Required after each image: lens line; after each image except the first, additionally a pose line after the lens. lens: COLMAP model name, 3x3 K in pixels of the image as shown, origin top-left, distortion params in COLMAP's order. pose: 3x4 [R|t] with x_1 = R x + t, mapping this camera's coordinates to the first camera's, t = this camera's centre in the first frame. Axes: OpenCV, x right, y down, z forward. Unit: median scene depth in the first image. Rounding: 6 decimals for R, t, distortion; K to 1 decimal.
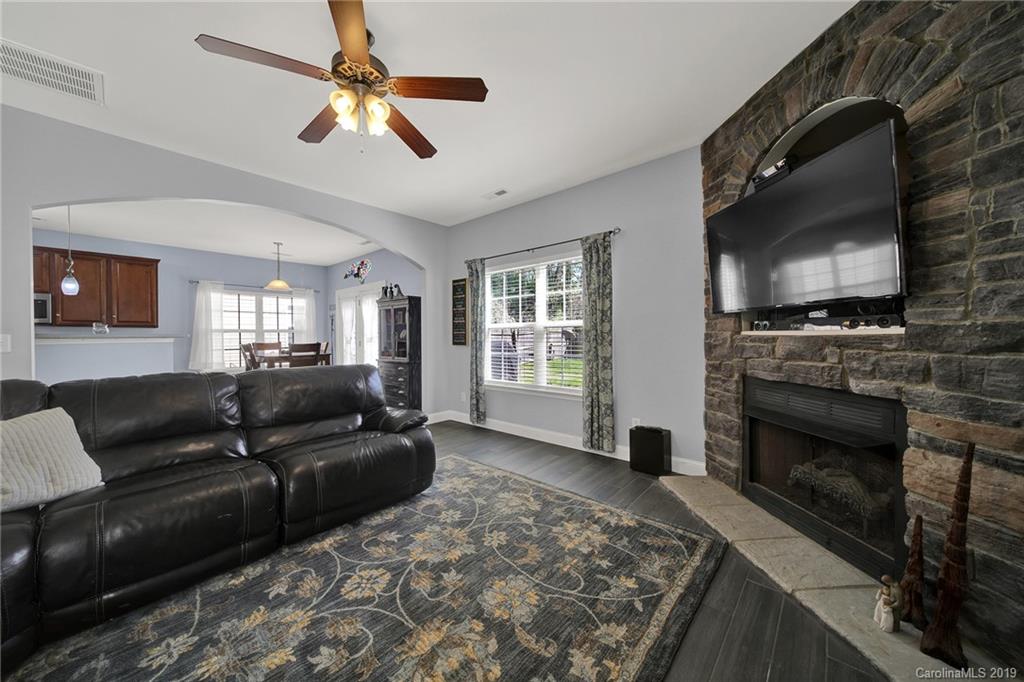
lens RADIAL K [[358.9, 0, 511.6], [0, 358.9, 337.9], [0, 0, 1]] dist [-0.001225, -0.000207]
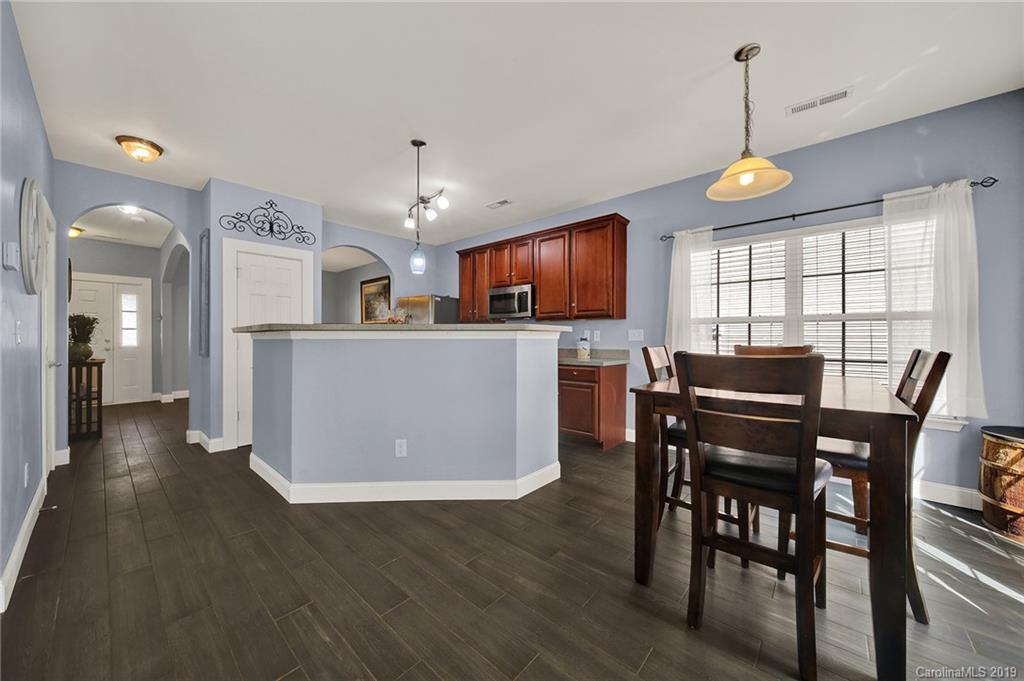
lens RADIAL K [[363.4, 0, 513.1], [0, 363.4, 337.5], [0, 0, 1]] dist [-0.000880, -0.000371]
pose [[0.008619, 0.007524, -0.999935, -0.722621], [-0.010280, 0.999920, 0.007436, 0.008034], [0.999910, 0.010216, 0.008696, 1.813574]]
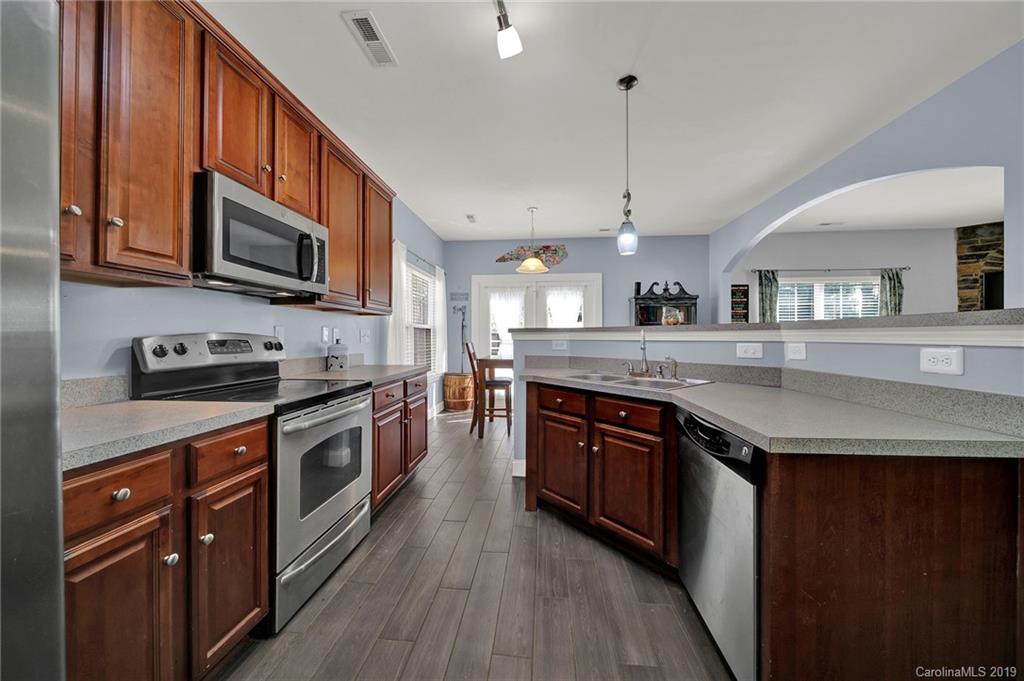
lens RADIAL K [[363.4, 0, 513.1], [0, 363.4, 337.5], [0, 0, 1]] dist [-0.000880, -0.000371]
pose [[0.802087, 0.007756, 0.597156, -2.607226], [-0.001048, 0.999932, -0.011579, 0.026035], [-0.597206, 0.008661, 0.802041, 0.991130]]
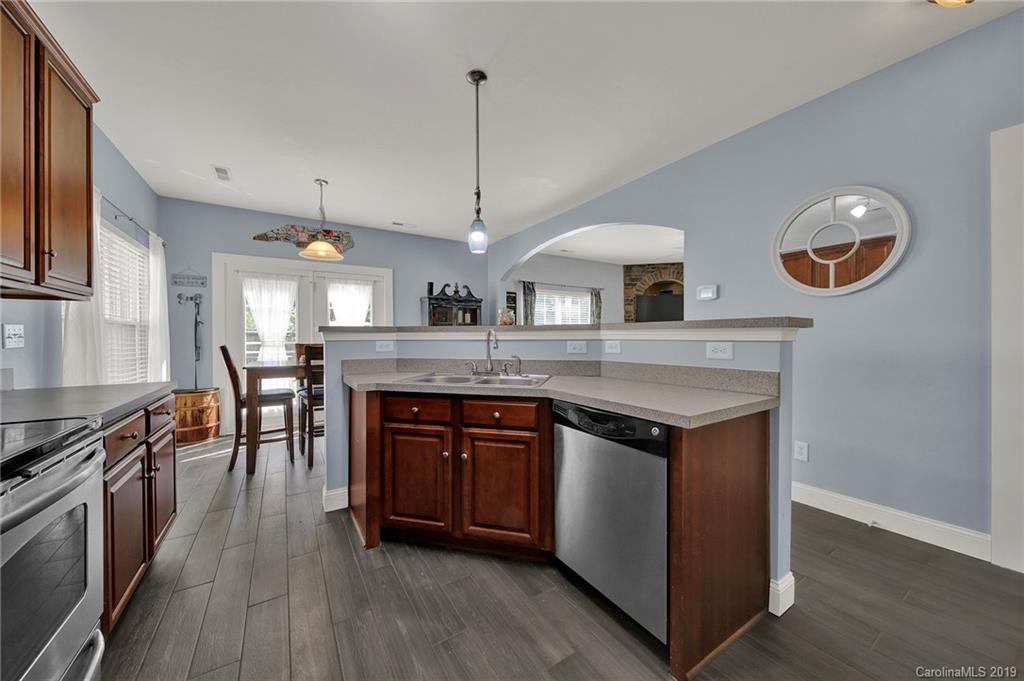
lens RADIAL K [[363.4, 0, 513.1], [0, 363.4, 337.5], [0, 0, 1]] dist [-0.000880, -0.000371]
pose [[0.268409, 0.005251, 0.963291, -2.675686], [0.011290, 0.999899, -0.008597, 0.025226], [-0.963239, 0.013183, 0.268323, 1.217474]]
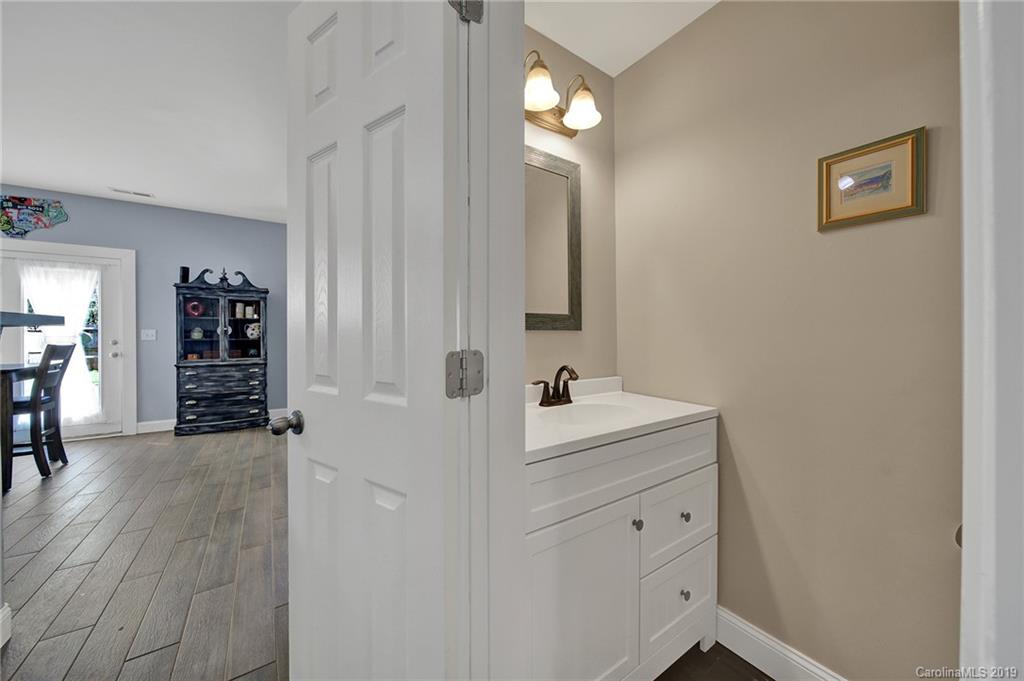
lens RADIAL K [[365.8, 0, 509.7], [0, 365.8, 333.7], [0, 0, 1]] dist [-0.001975, -0.000291]
pose [[0.247988, 0.008135, 0.968729, -2.044013], [0.008692, 0.999906, -0.010622, 0.021802], [-0.968724, 0.011054, 0.247893, 0.373411]]
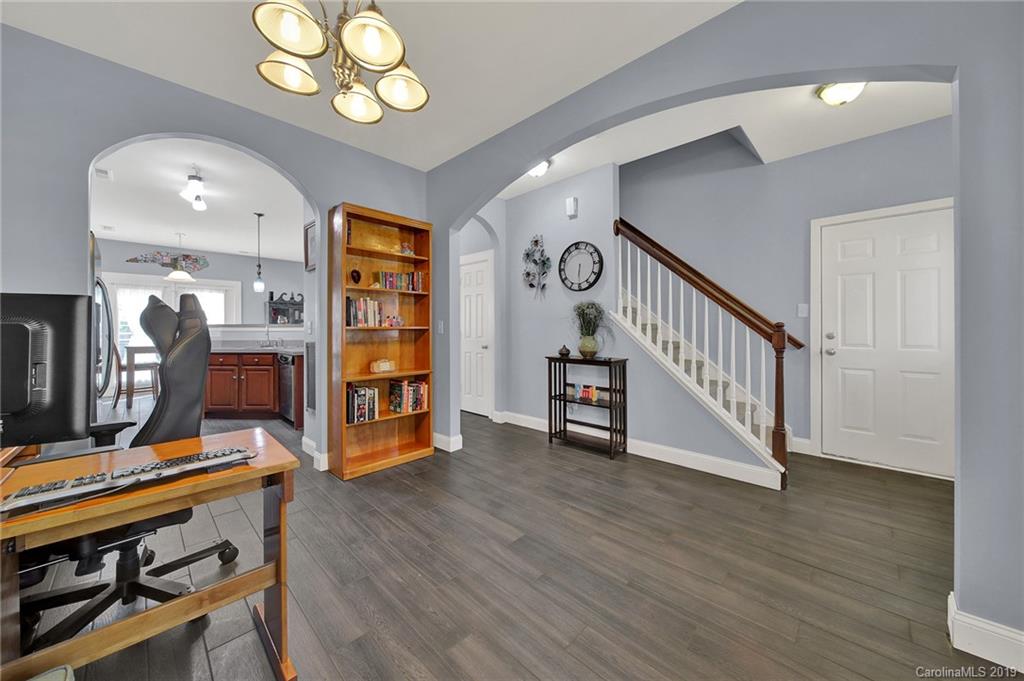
lens RADIAL K [[362.8, 0, 511.9], [0, 362.8, 327.9], [0, 0, 1]] dist [-0.000132, -0.000022]
pose [[0.037048, 0.010444, 0.999259, -3.746903], [0.010272, 0.999889, -0.010831, 0.042102], [-0.999261, 0.010666, 0.036936, 0.111160]]
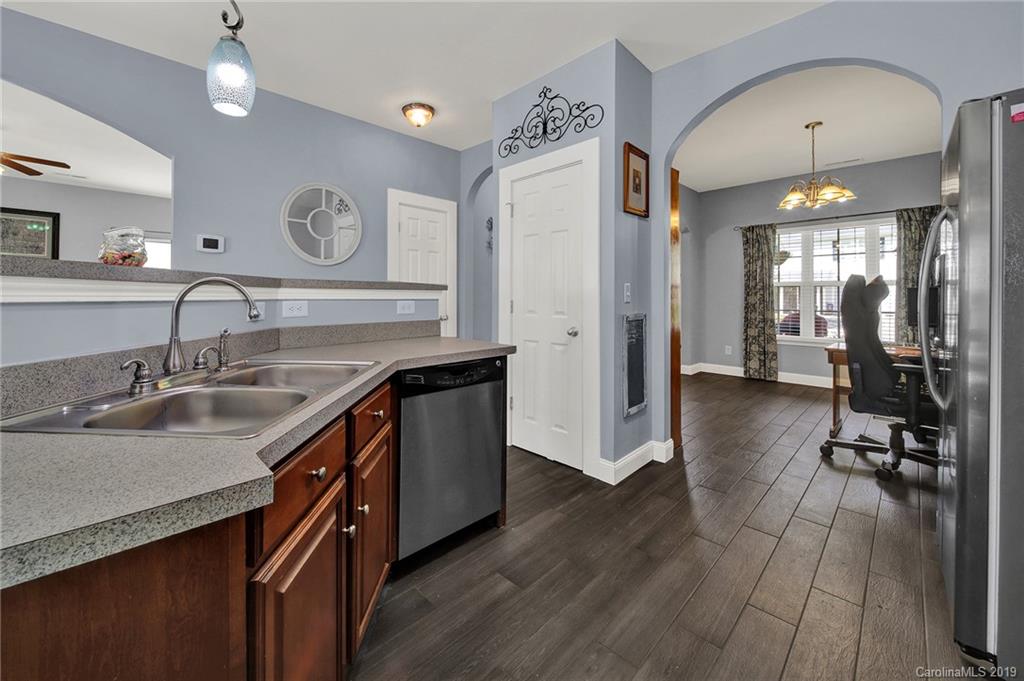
lens RADIAL K [[399.7, 0, 451.2], [0, 399.7, 297.5], [0, 0, 1]] dist [-0.001300, -0.000121]
pose [[-0.992089, 0.004480, 0.125456, -2.156308], [0.006140, 0.999899, 0.012850, 0.013782], [-0.125386, 0.013519, -0.992016, 1.928455]]
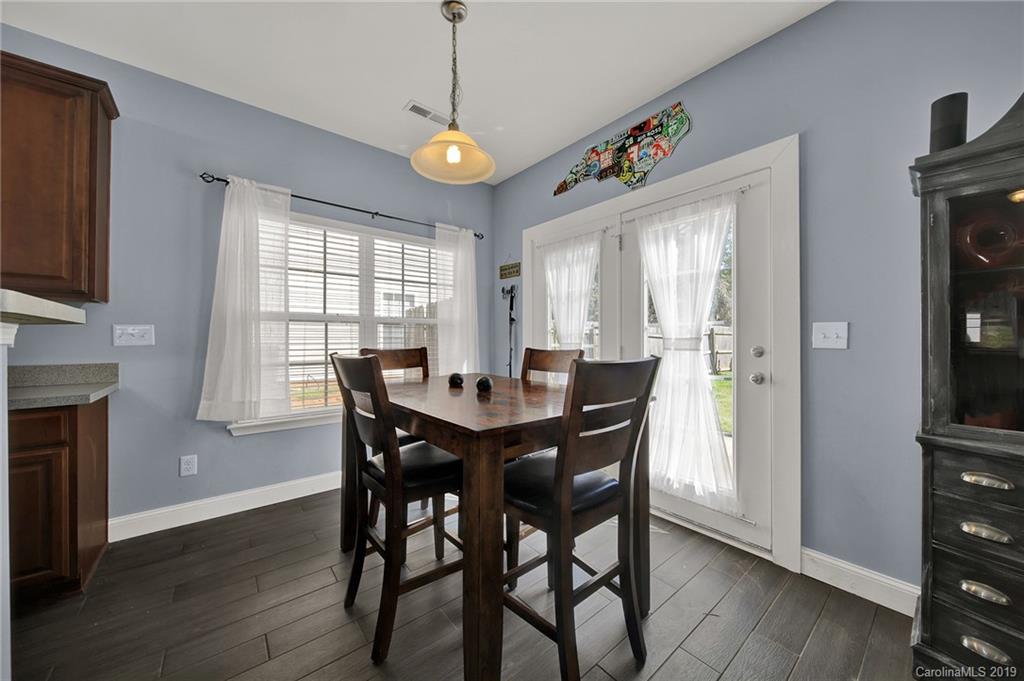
lens RADIAL K [[363.4, 0, 513.1], [0, 363.4, 337.5], [0, 0, 1]] dist [-0.000880, -0.000371]
pose [[0.987561, 0.006740, -0.157091, -1.285569], [-0.008617, 0.999899, -0.011270, 0.011457], [0.156999, 0.012483, 0.987520, 1.669496]]
